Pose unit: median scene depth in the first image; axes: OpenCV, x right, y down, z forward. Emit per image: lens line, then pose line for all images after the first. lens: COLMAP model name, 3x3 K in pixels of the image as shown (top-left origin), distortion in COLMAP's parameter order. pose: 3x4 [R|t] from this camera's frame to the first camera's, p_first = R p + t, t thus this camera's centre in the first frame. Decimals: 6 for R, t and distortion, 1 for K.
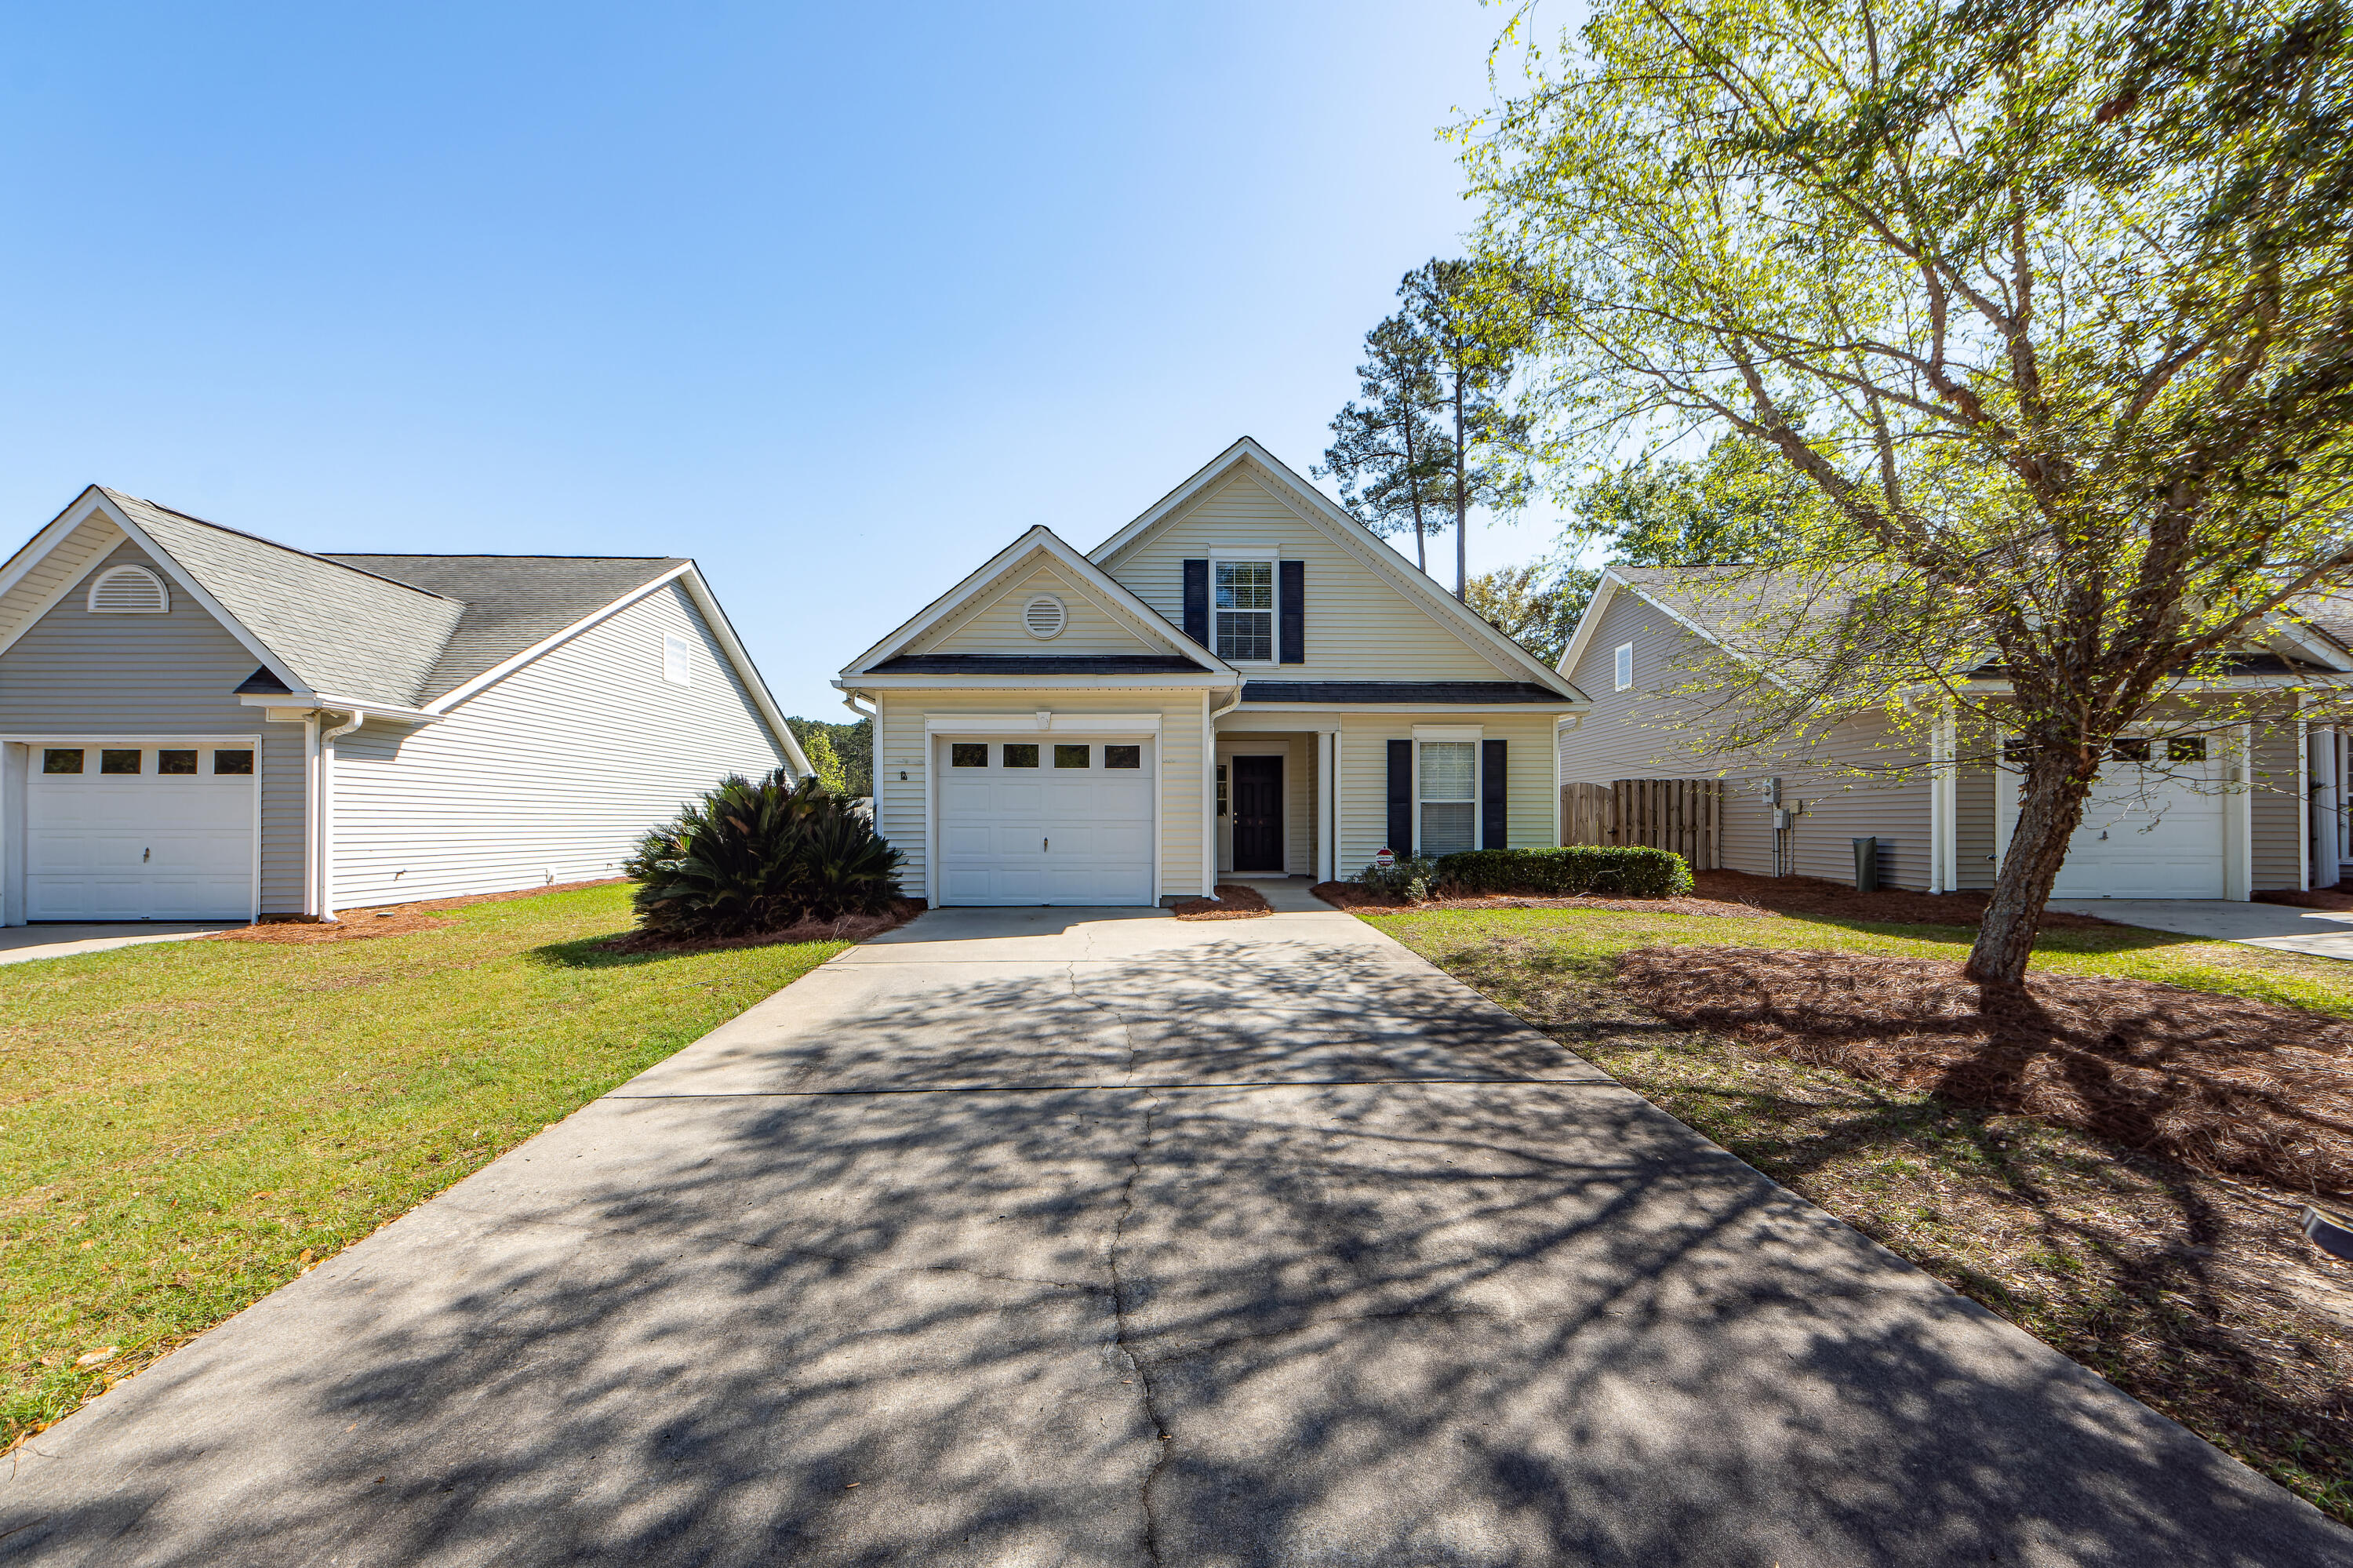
lens RADIAL K [[849.5, 0, 1160.5], [0, 849.5, 814.6], [0, 0, 1]] dist [0.024596, -0.010604]
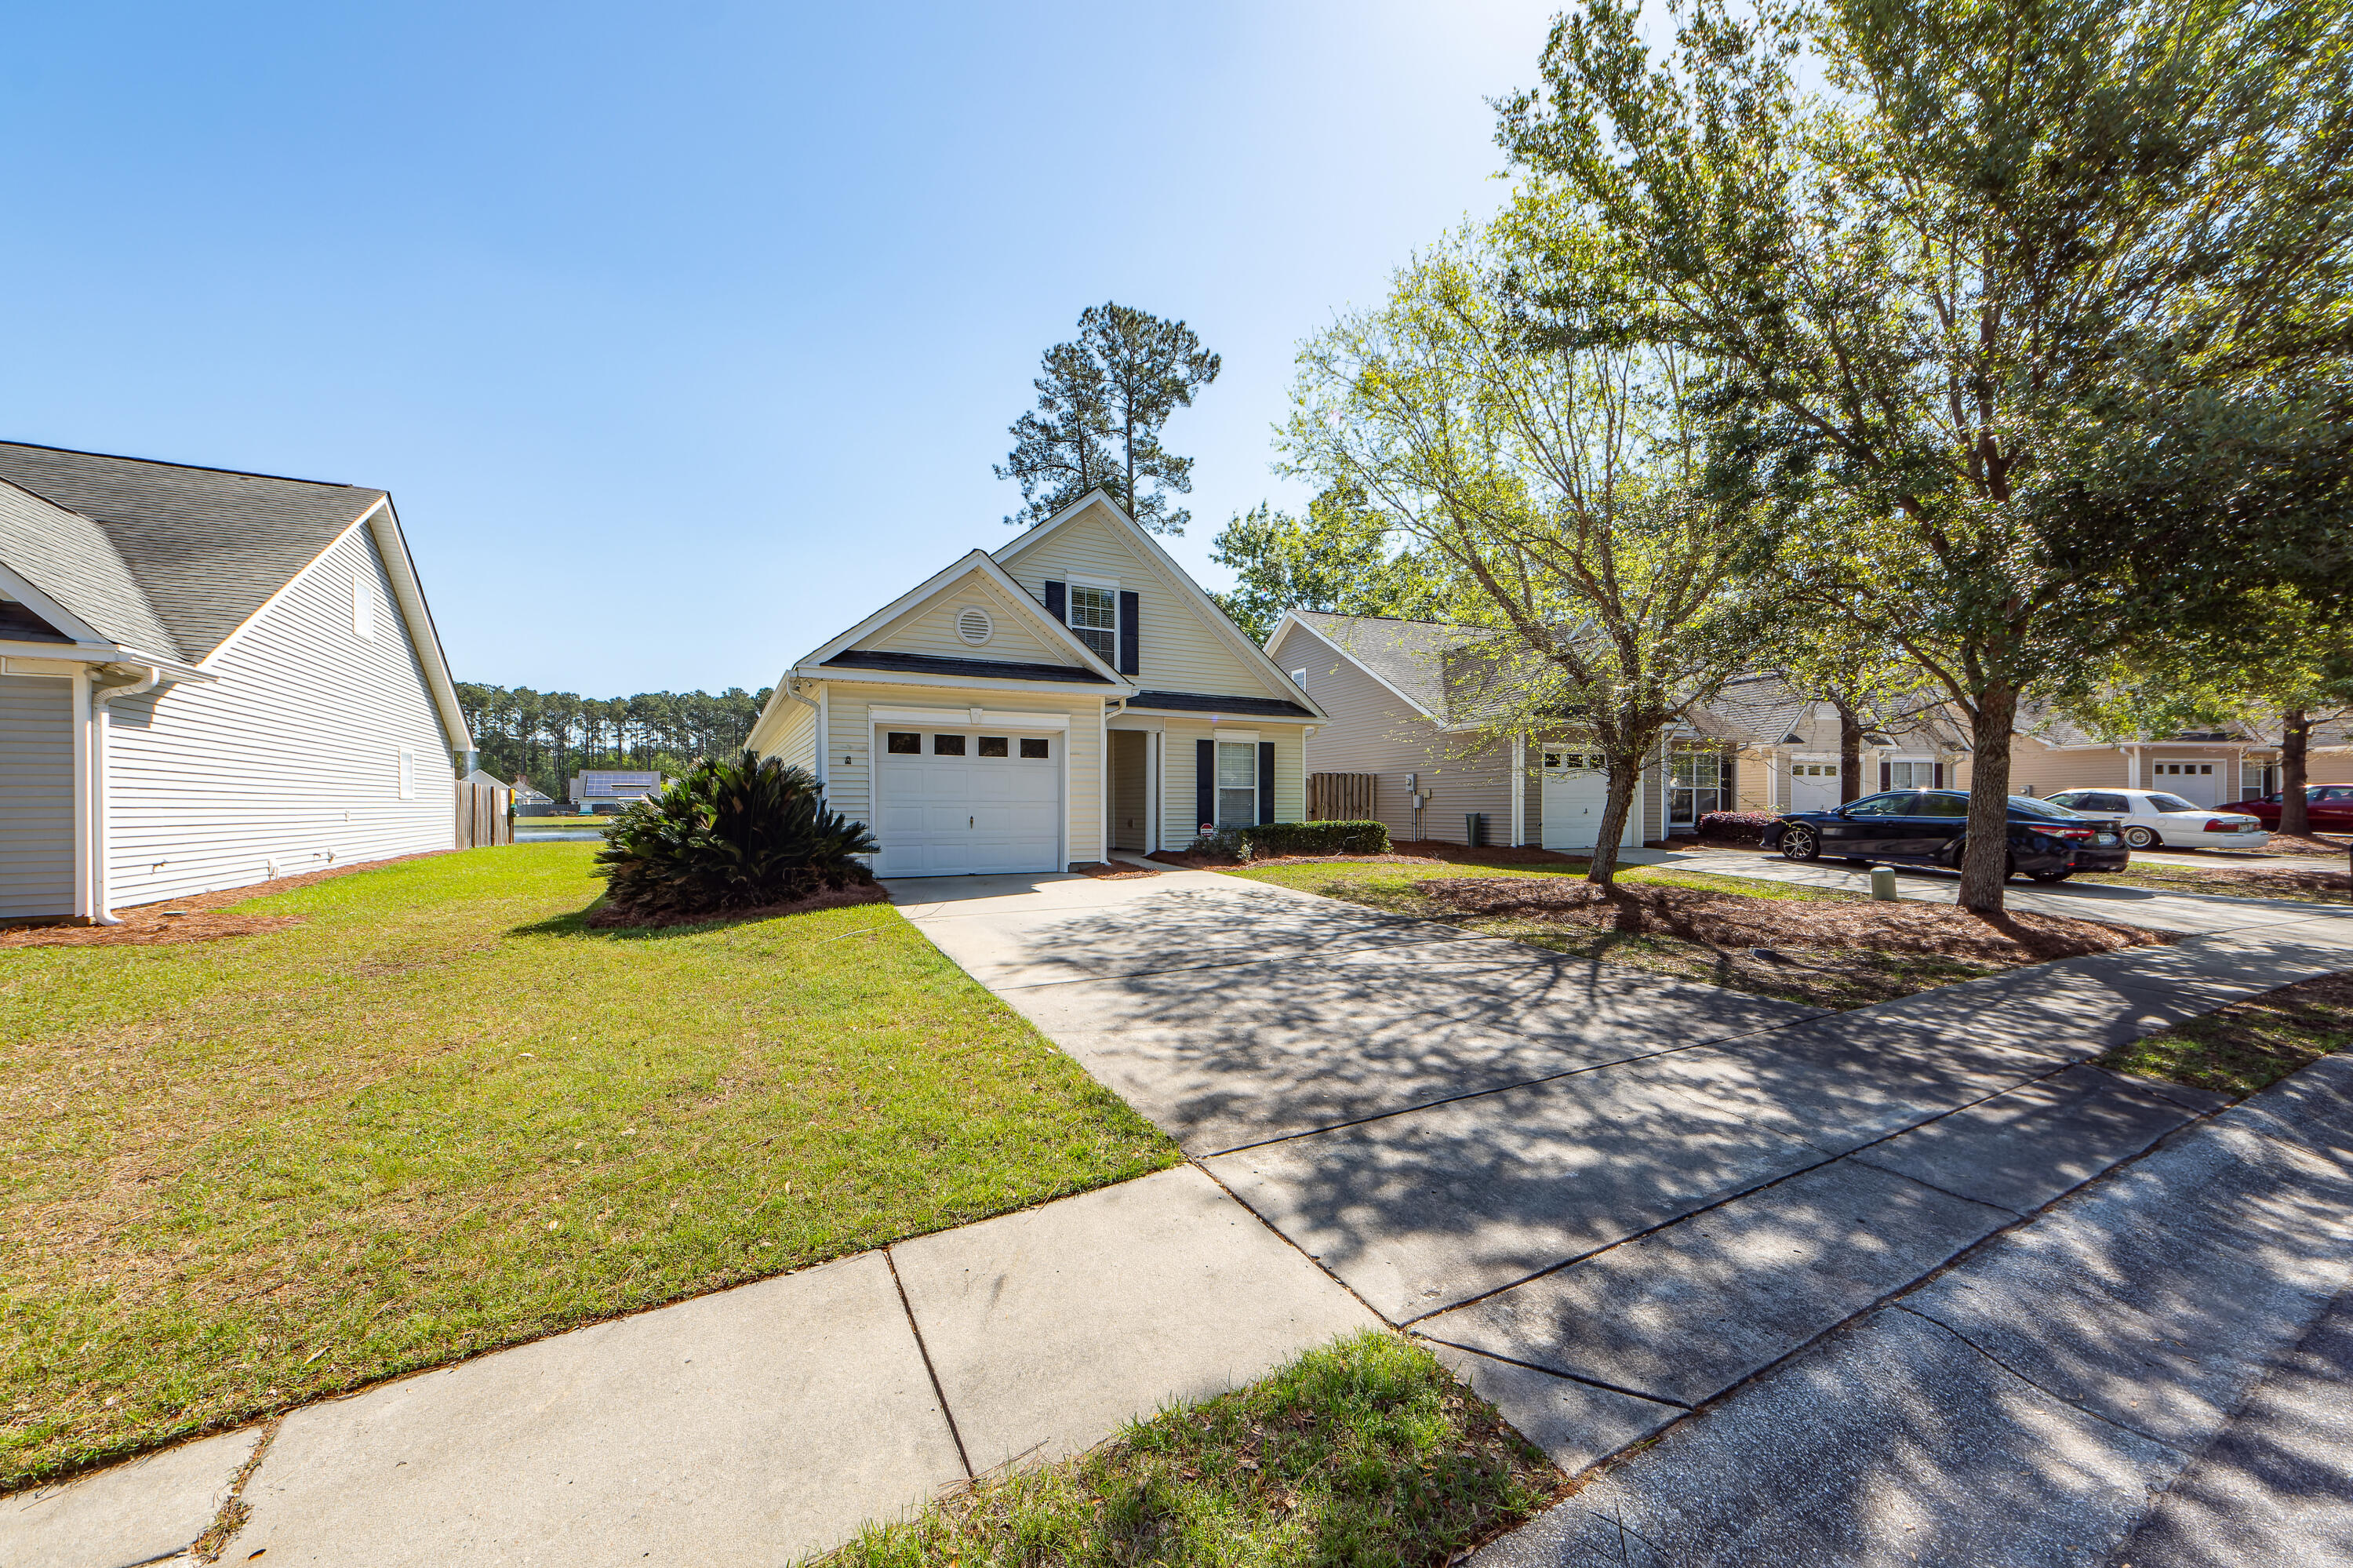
lens RADIAL K [[849.5, 0, 1160.5], [0, 849.5, 814.6], [0, 0, 1]] dist [0.024596, -0.010604]
pose [[0.900842, -0.005881, 0.434108, -0.411738], [-0.001812, 0.999849, 0.017306, 0.004547], [-0.434144, -0.016376, 0.900695, -0.165314]]
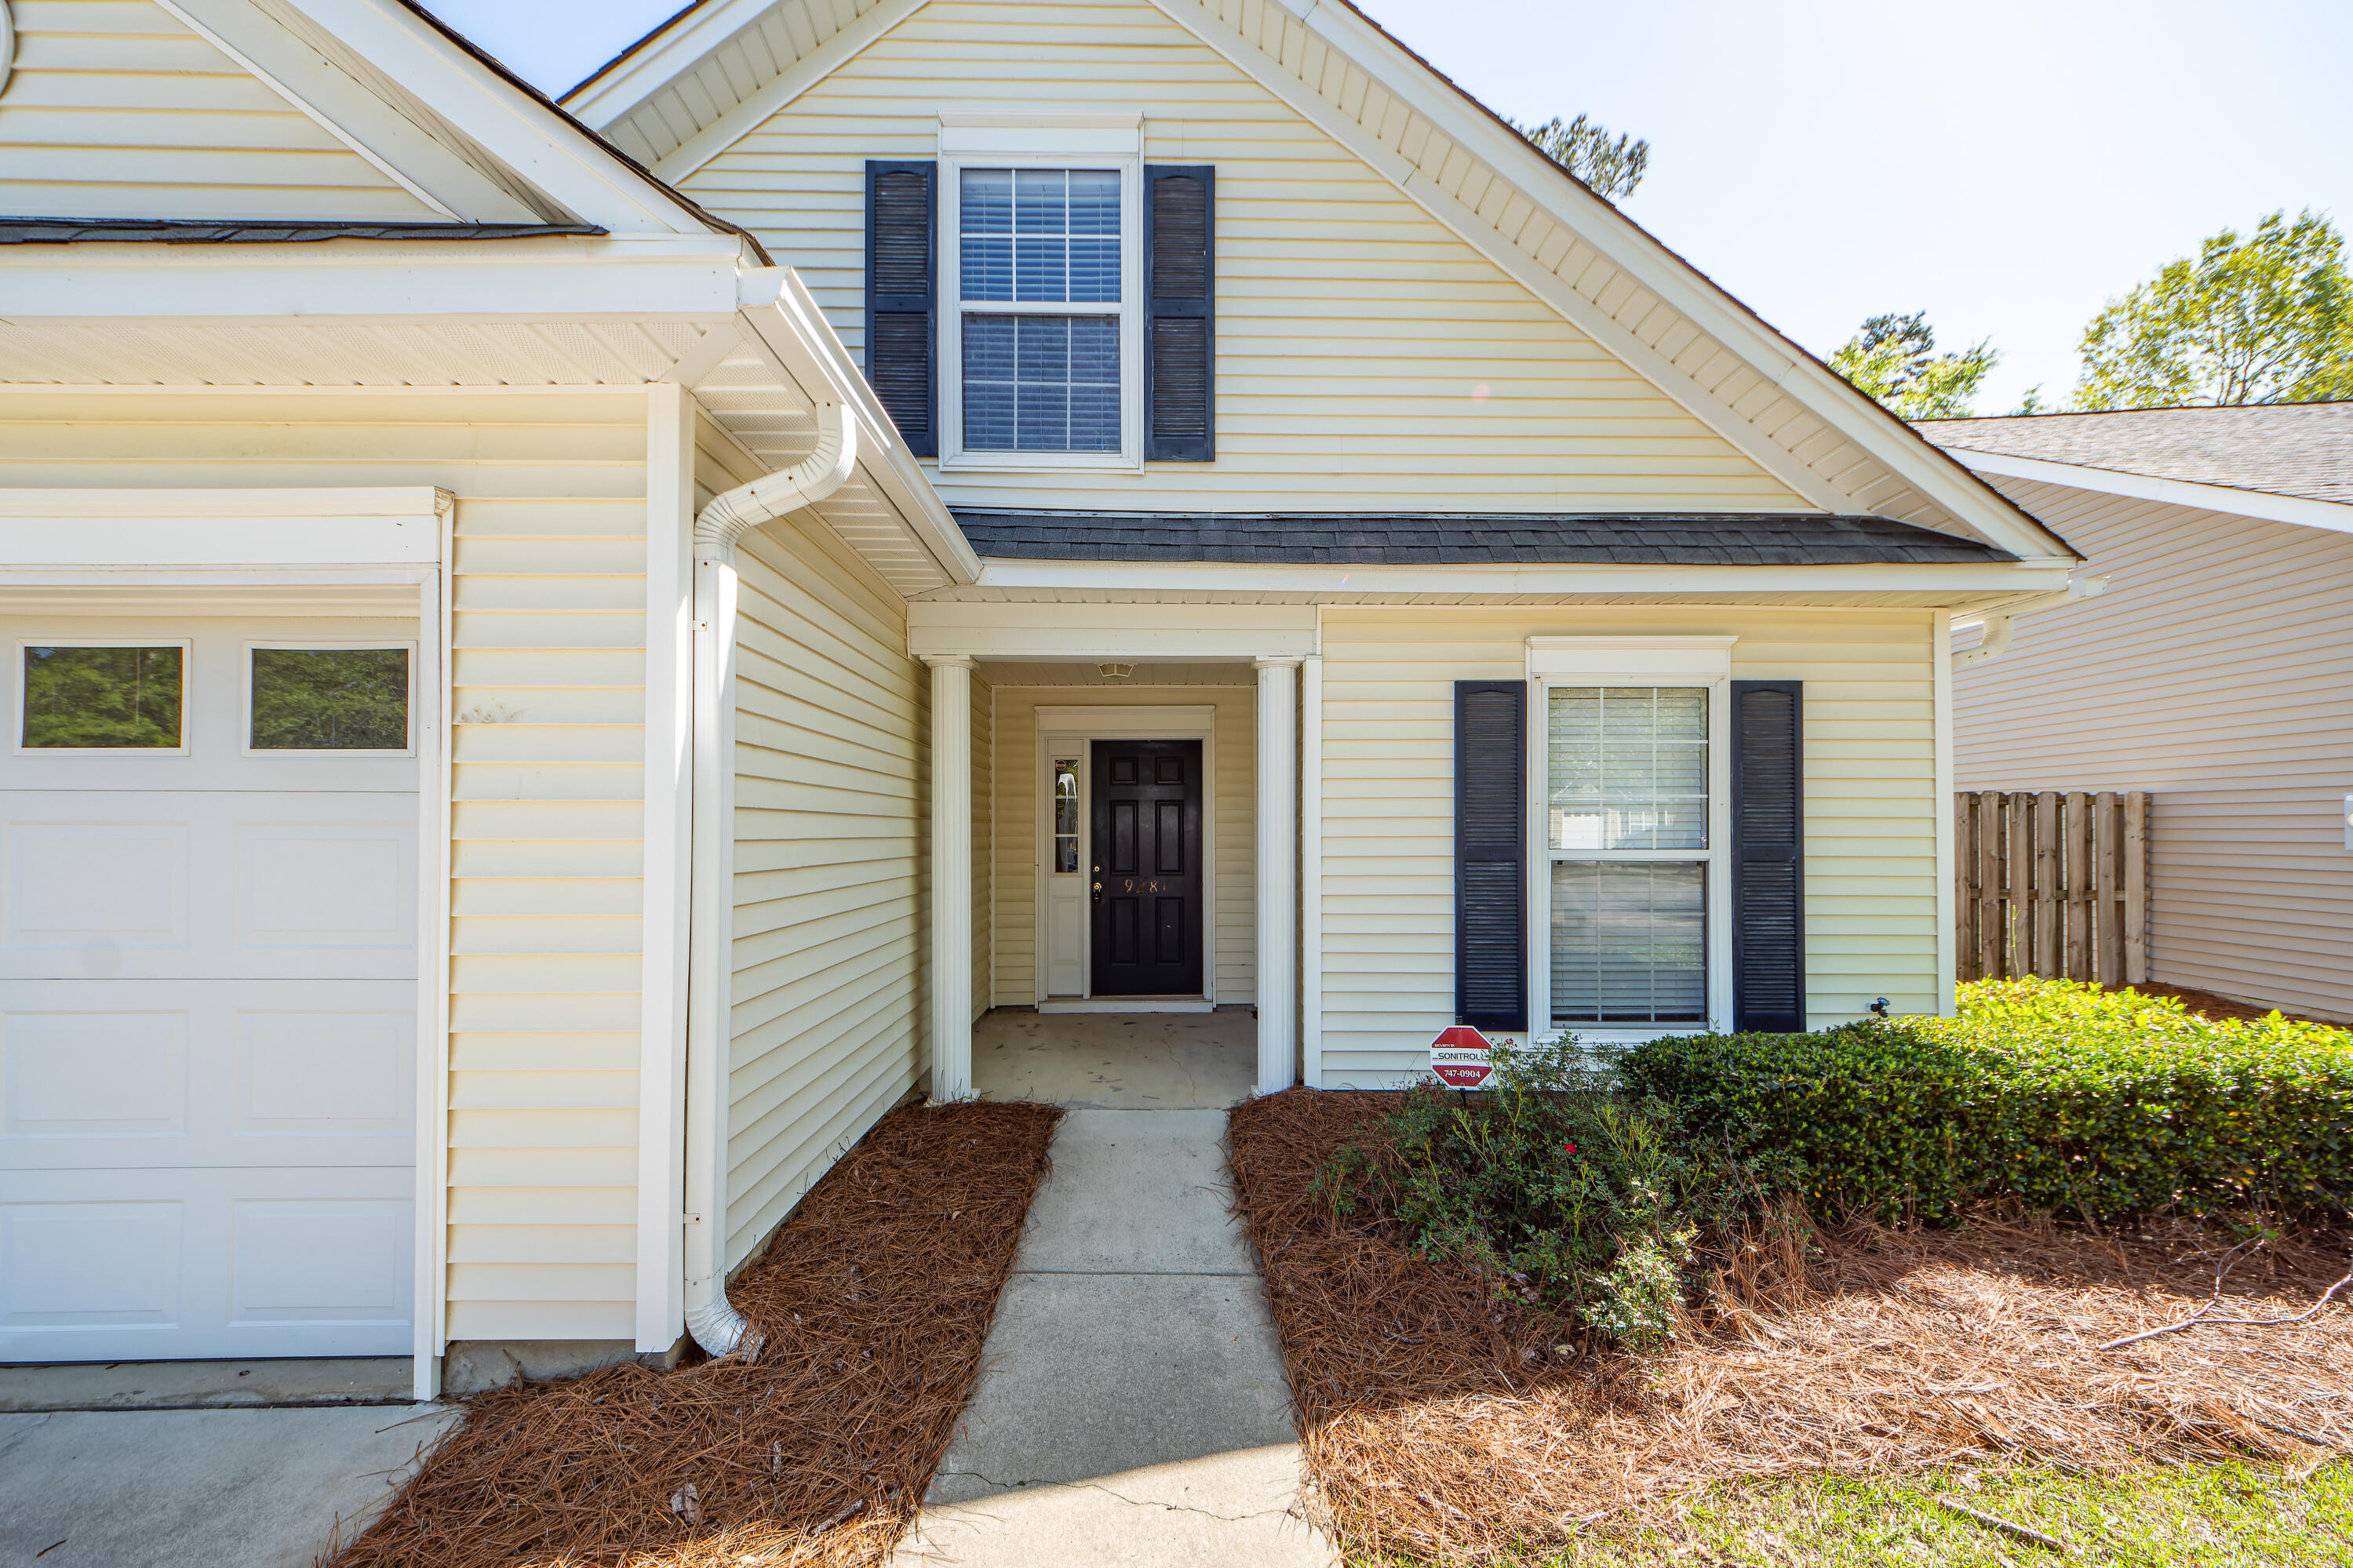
lens RADIAL K [[849.3, 0, 1160.5], [0, 849.3, 814.6], [0, 0, 1]] dist [0.024596, -0.010604]
pose [[0.999874, 0.000704, -0.015852, 0.182950], [-0.000845, 0.999960, -0.008885, -0.035601], [0.015845, 0.008897, 0.999835, 0.781485]]
